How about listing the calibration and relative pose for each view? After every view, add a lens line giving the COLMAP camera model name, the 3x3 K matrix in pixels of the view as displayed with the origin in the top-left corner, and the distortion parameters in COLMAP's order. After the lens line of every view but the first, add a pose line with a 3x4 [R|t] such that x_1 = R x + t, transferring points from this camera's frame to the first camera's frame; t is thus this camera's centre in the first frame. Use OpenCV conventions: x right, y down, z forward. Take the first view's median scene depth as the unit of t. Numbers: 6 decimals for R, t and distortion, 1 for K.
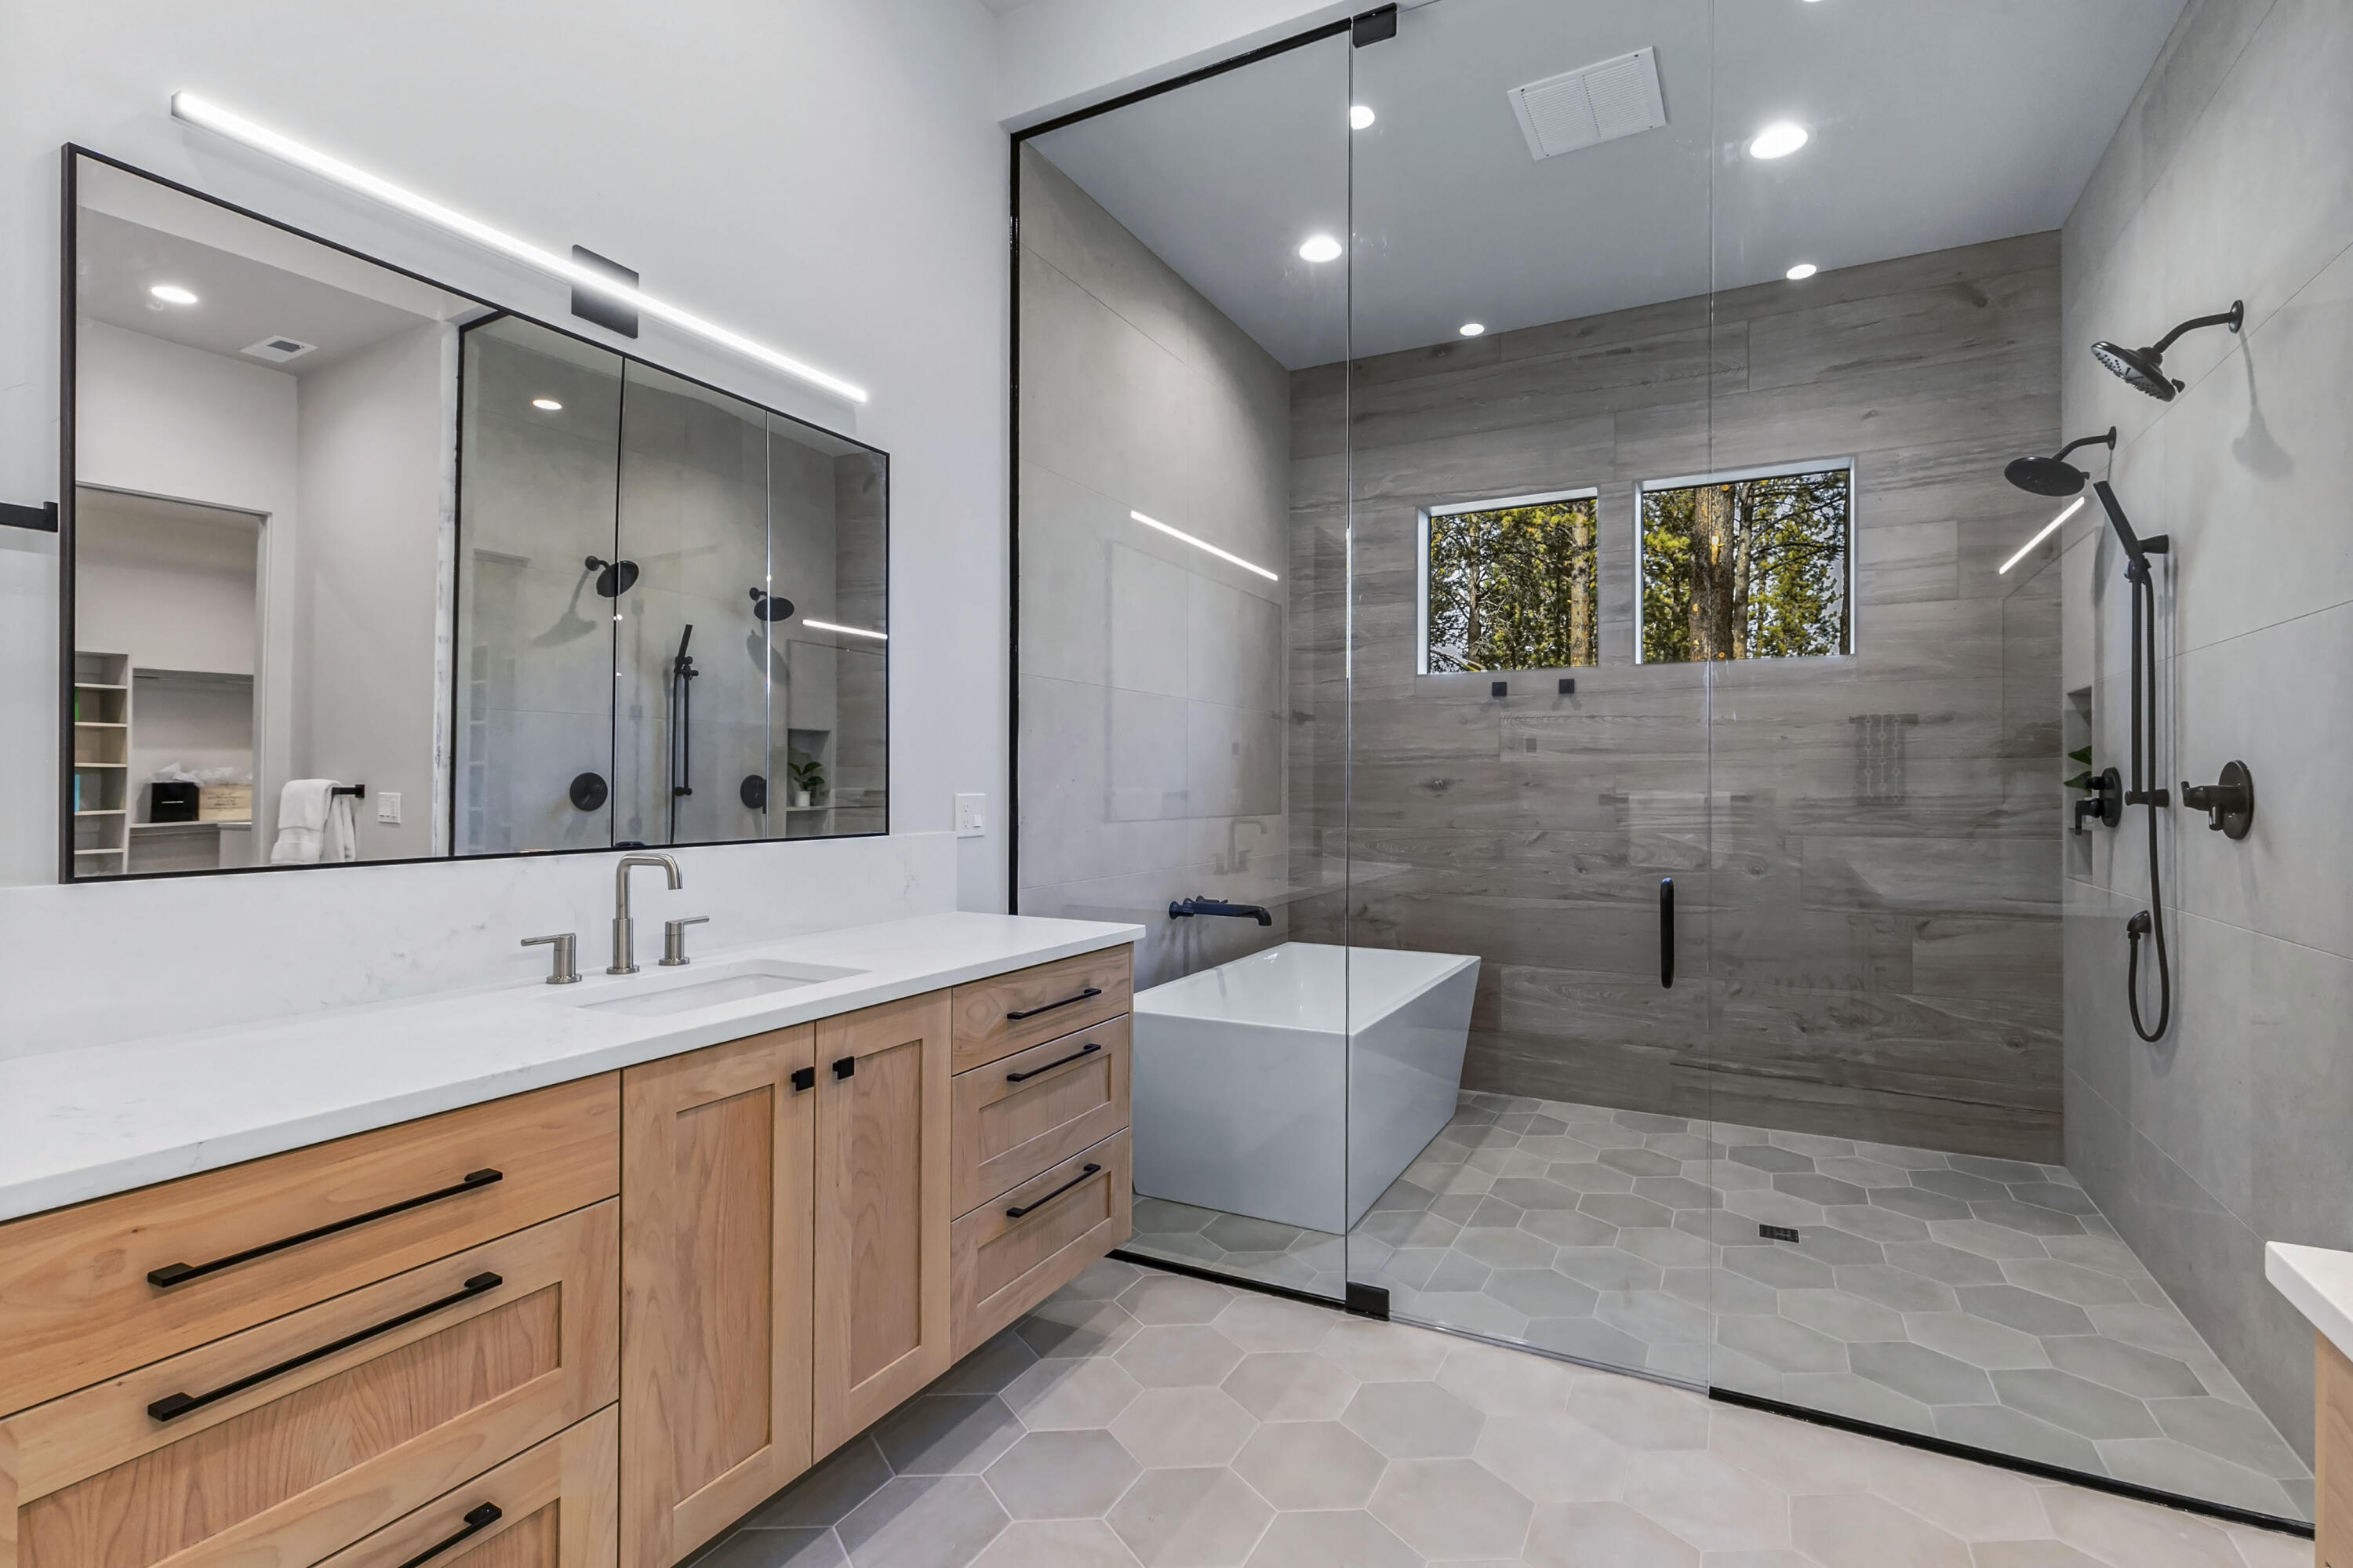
lens RADIAL K [[1084.0, 0, 1181.1], [0, 1084.0, 777.8], [0, 0, 1]] dist [-0.000670, -0.001258]
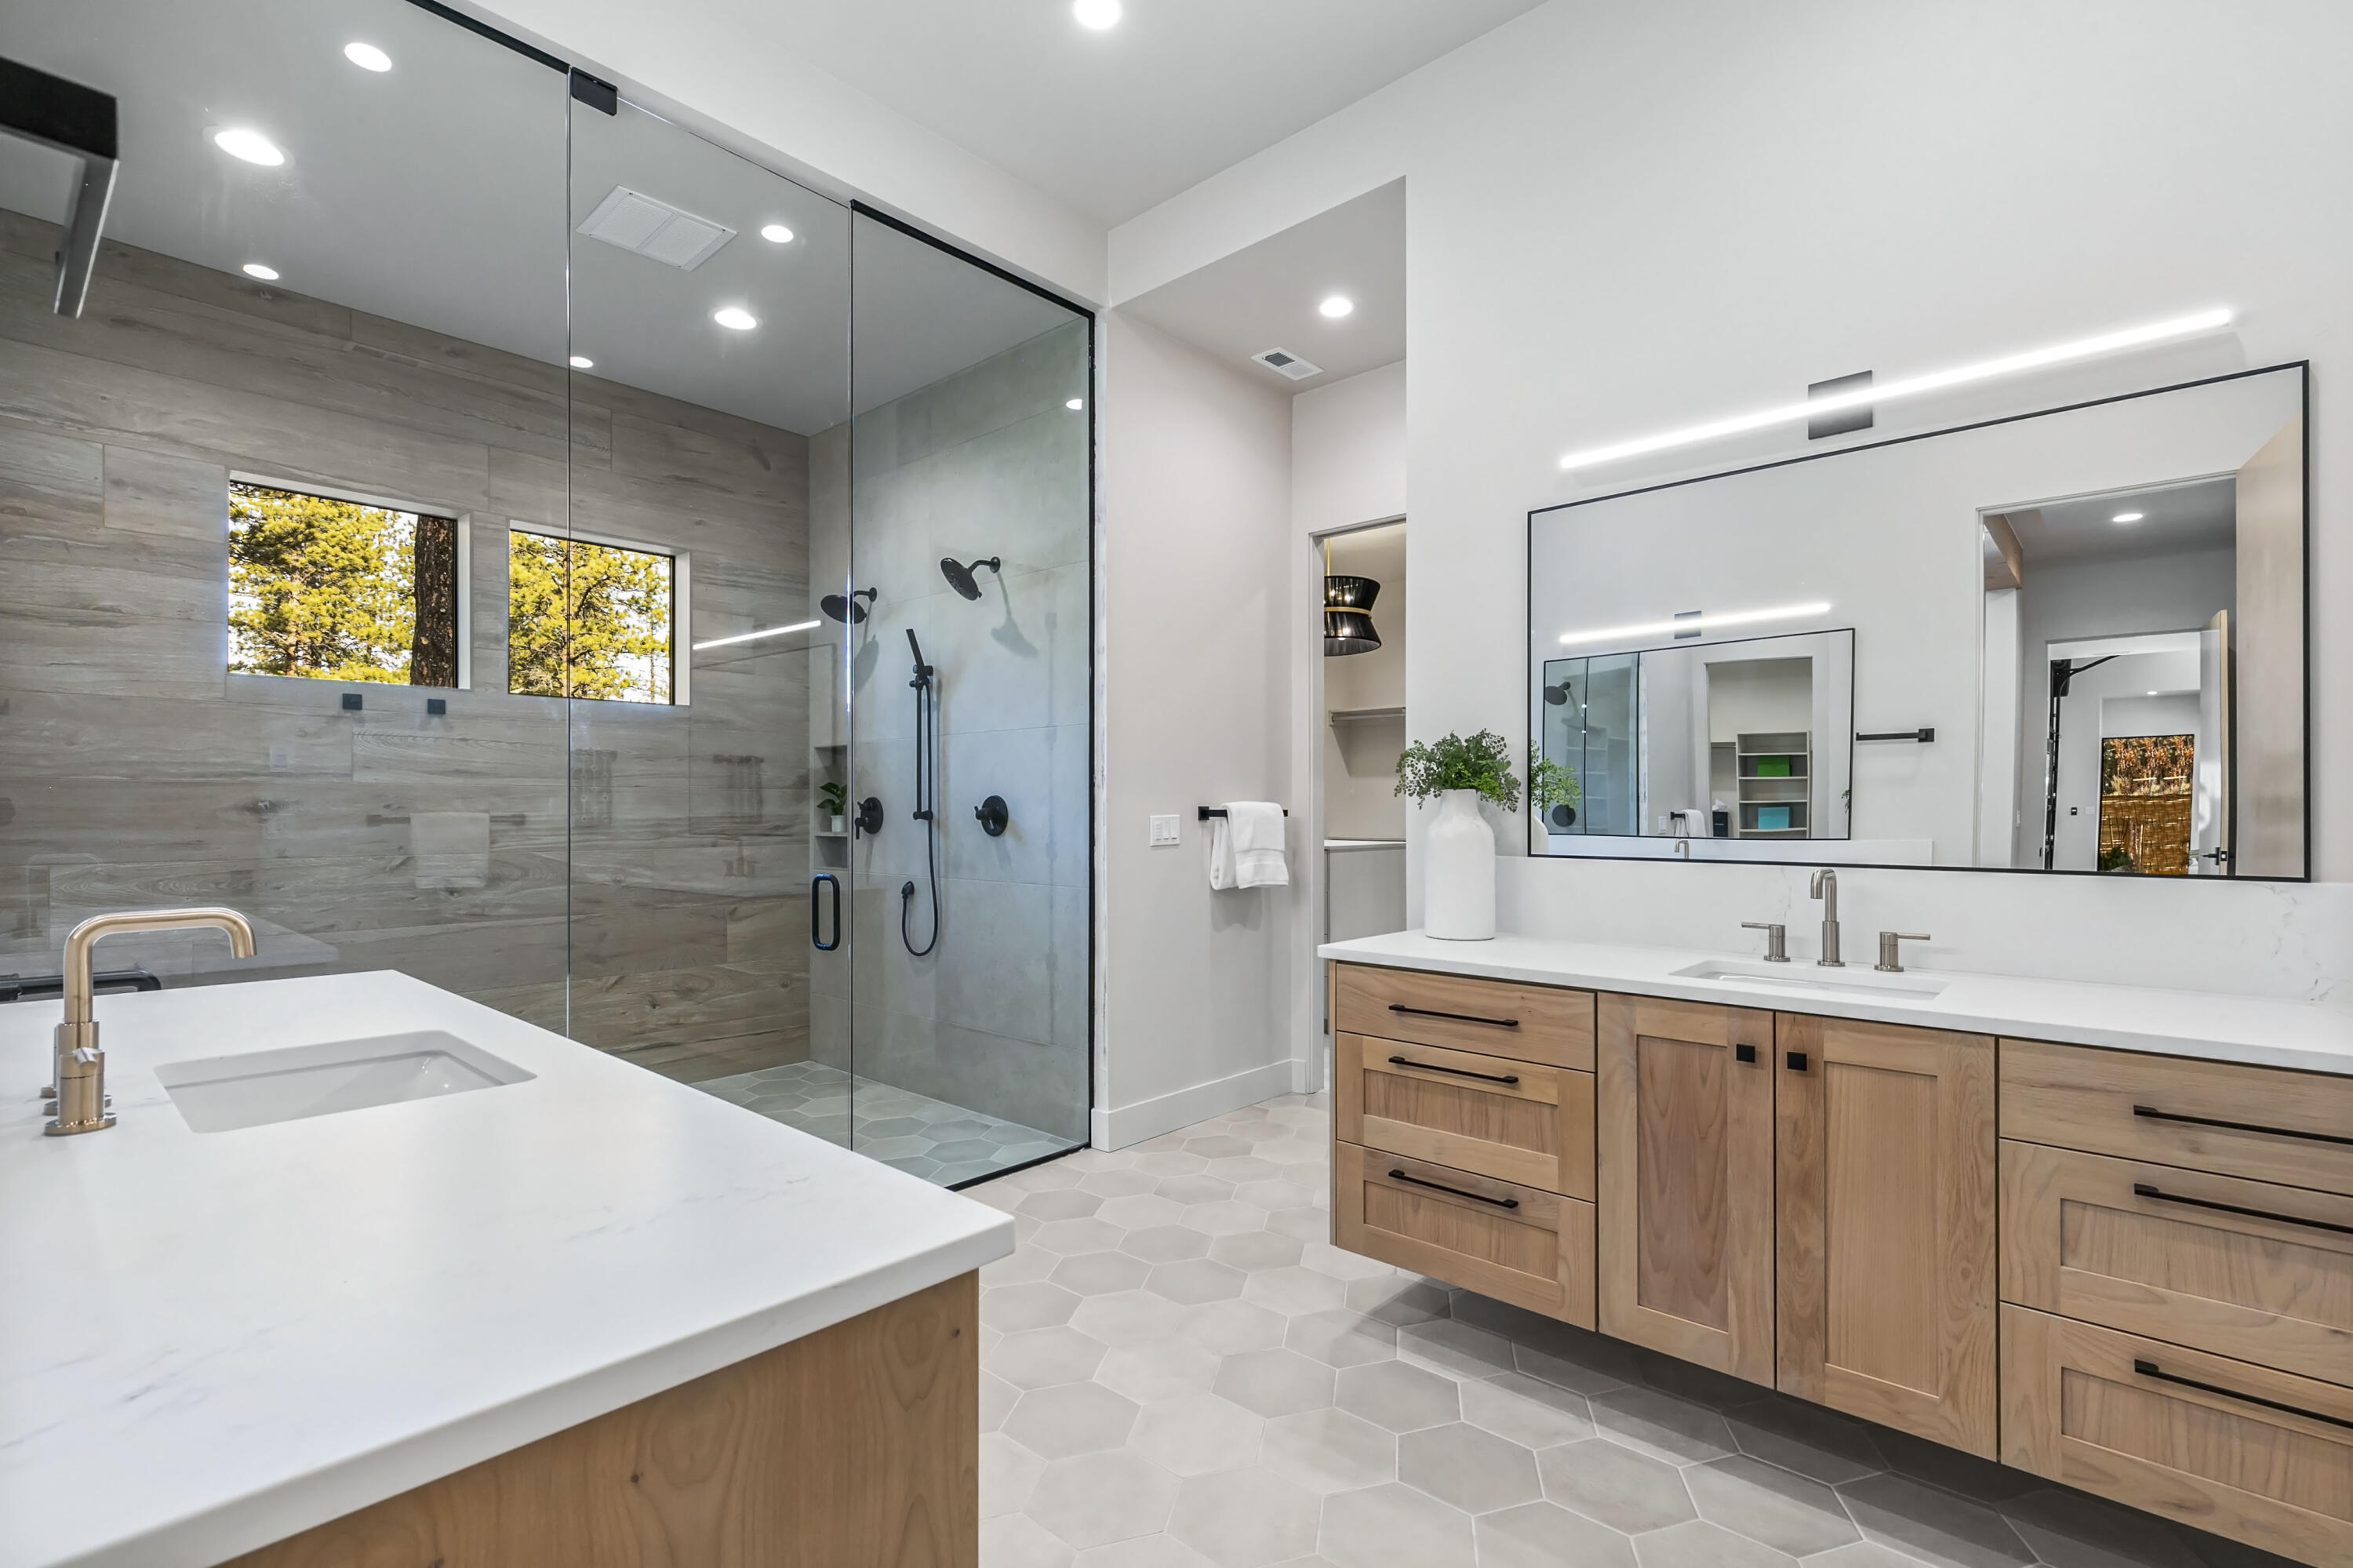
lens RADIAL K [[1084.0, 0, 1178.6], [0, 1084.0, 802.0], [0, 0, 1]] dist [-0.000670, -0.001258]
pose [[0.243093, 0.005963, 0.969985, -0.445085], [-0.006128, 0.999971, -0.004611, 0.002112], [-0.969984, -0.004823, 0.243123, 0.115256]]
